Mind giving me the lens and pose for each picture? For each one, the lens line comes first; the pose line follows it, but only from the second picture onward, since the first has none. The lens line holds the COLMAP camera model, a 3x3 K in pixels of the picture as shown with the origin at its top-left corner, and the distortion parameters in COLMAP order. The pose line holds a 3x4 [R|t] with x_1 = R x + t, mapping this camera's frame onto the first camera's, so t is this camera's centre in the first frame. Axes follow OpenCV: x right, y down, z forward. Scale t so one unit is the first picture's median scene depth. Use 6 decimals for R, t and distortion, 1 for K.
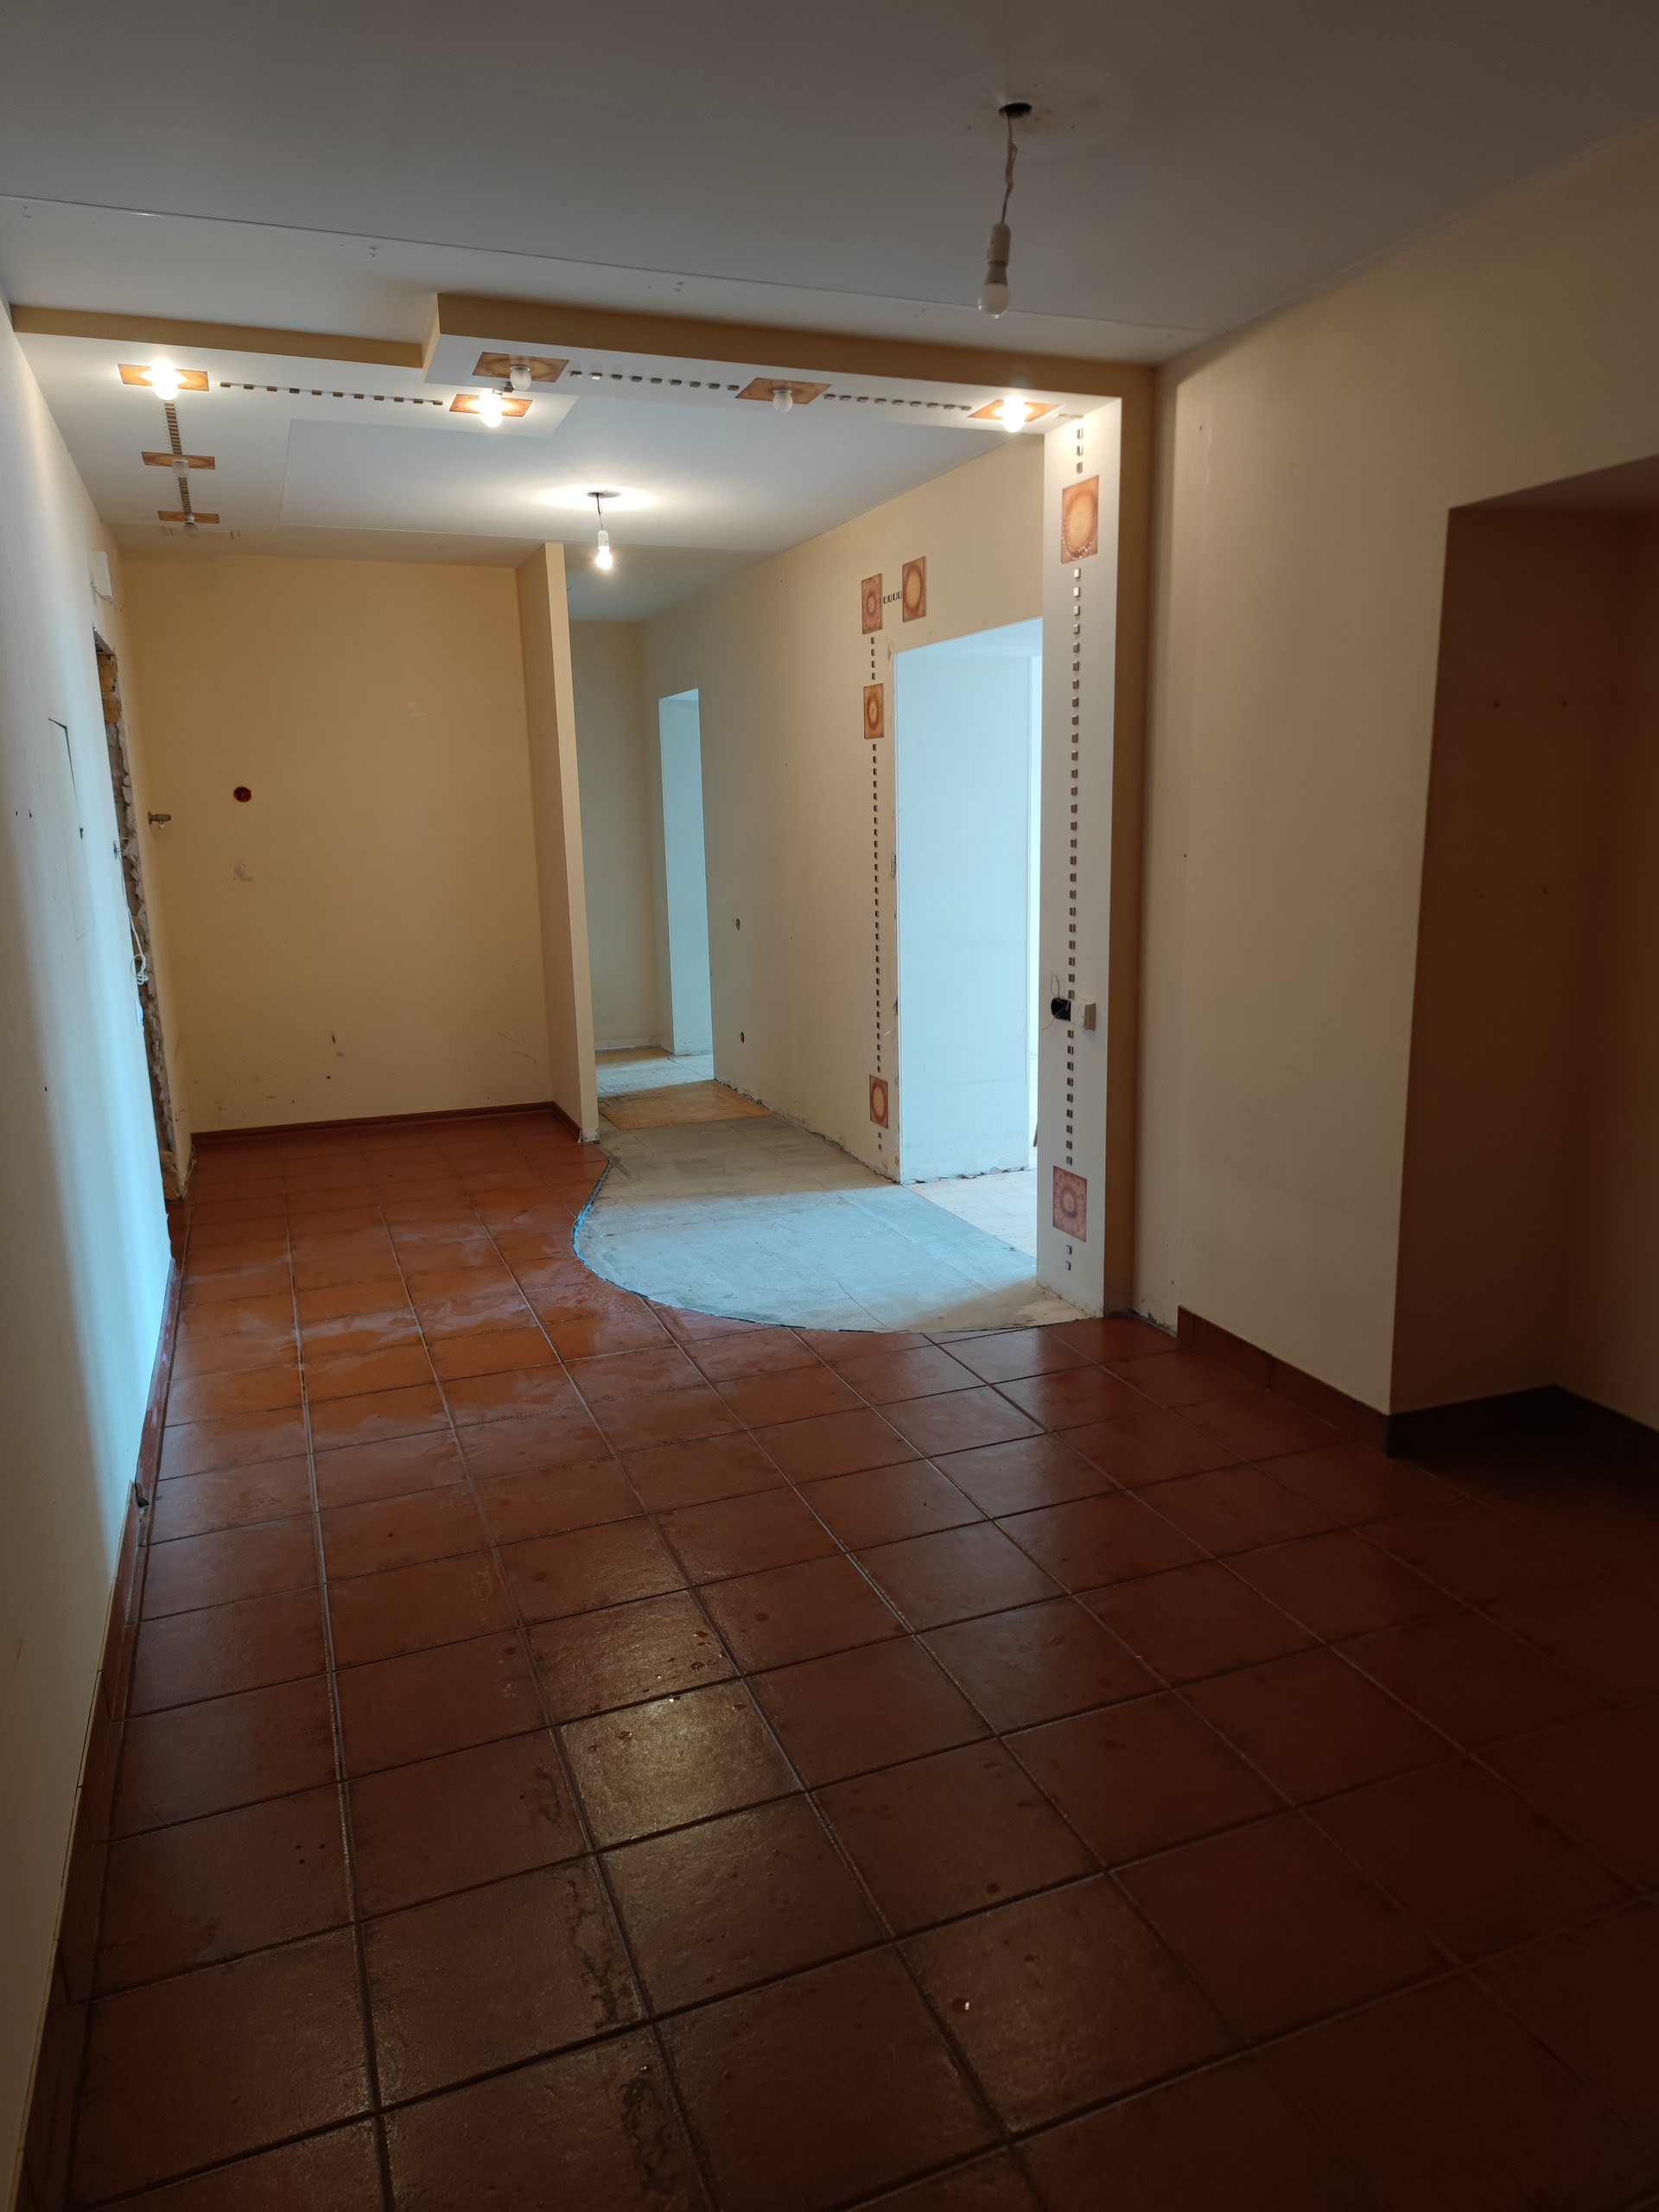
lens RADIAL K [[1493.0, 0, 865.6], [0, 1493.0, 1069.6], [0, 0, 1]] dist [0.064010, -0.061156]
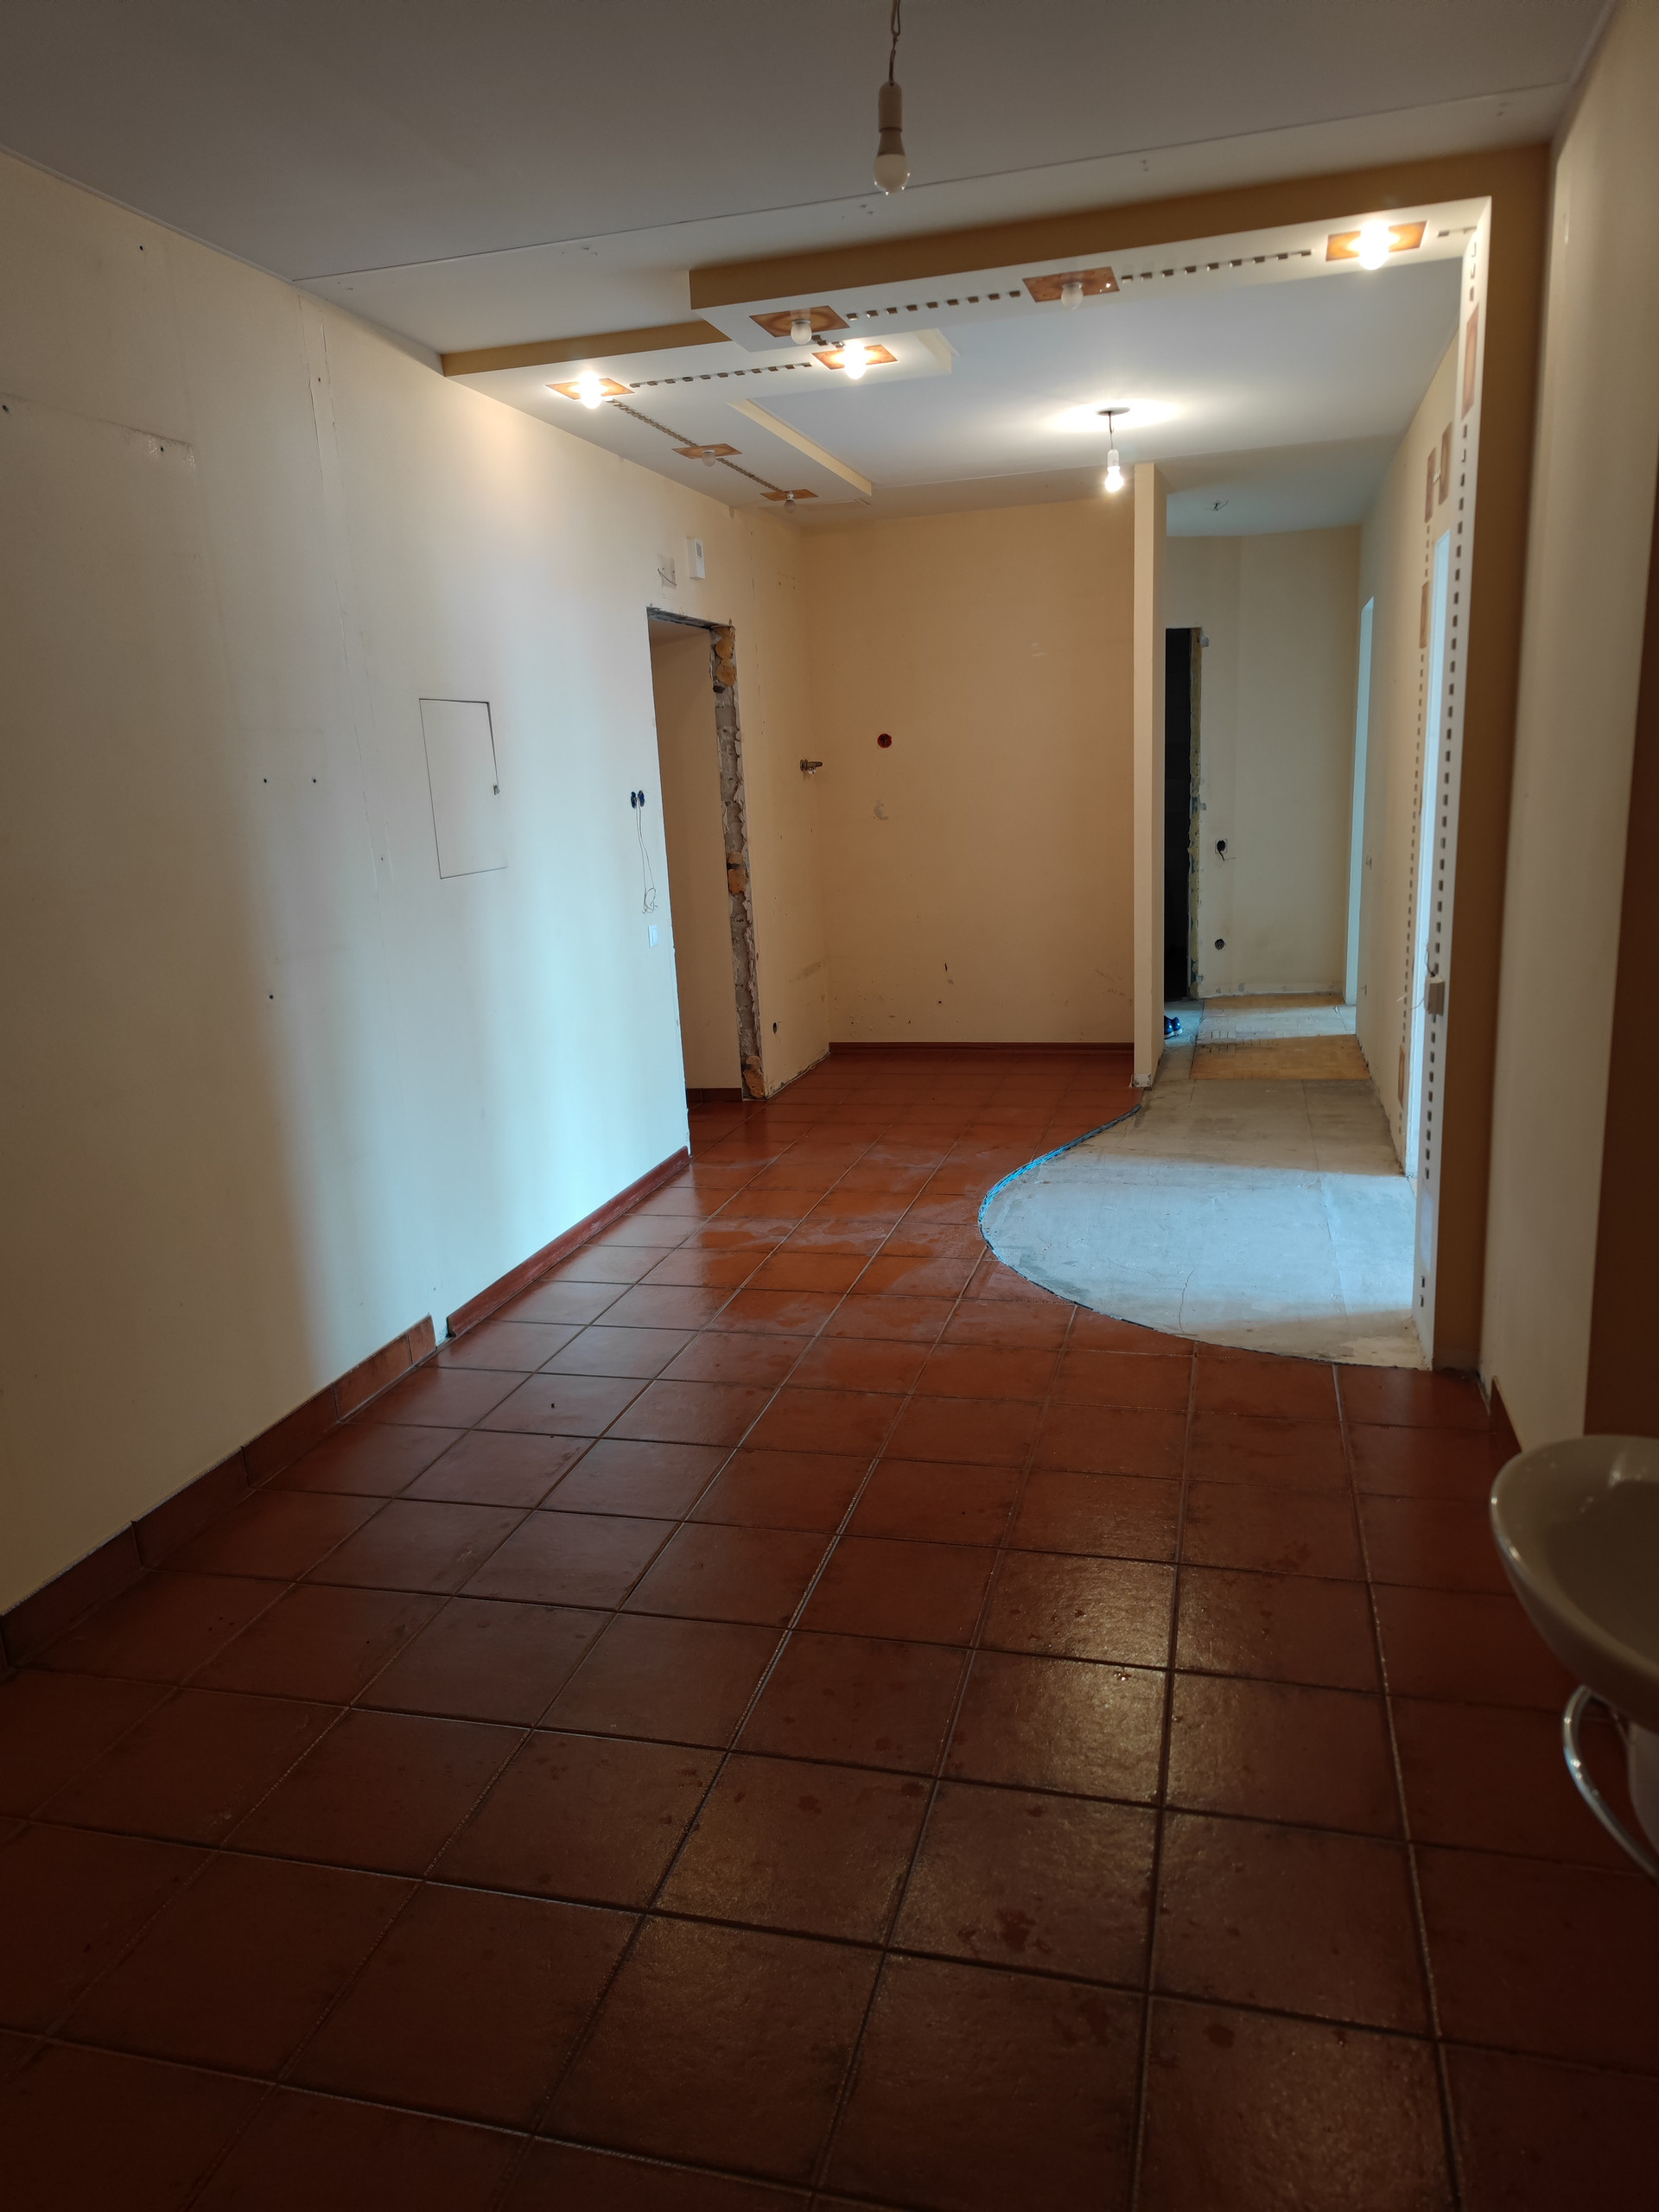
lens RADIAL K [[1473.8, 0, 842.5], [0, 1473.8, 1098.9], [0, 0, 1]] dist [0.059327, -0.048507]
pose [[0.797336, 0.115126, -0.592454, 0.333244], [-0.071479, 0.992742, 0.096713, -0.034168], [0.599289, -0.034765, 0.799778, 0.147732]]
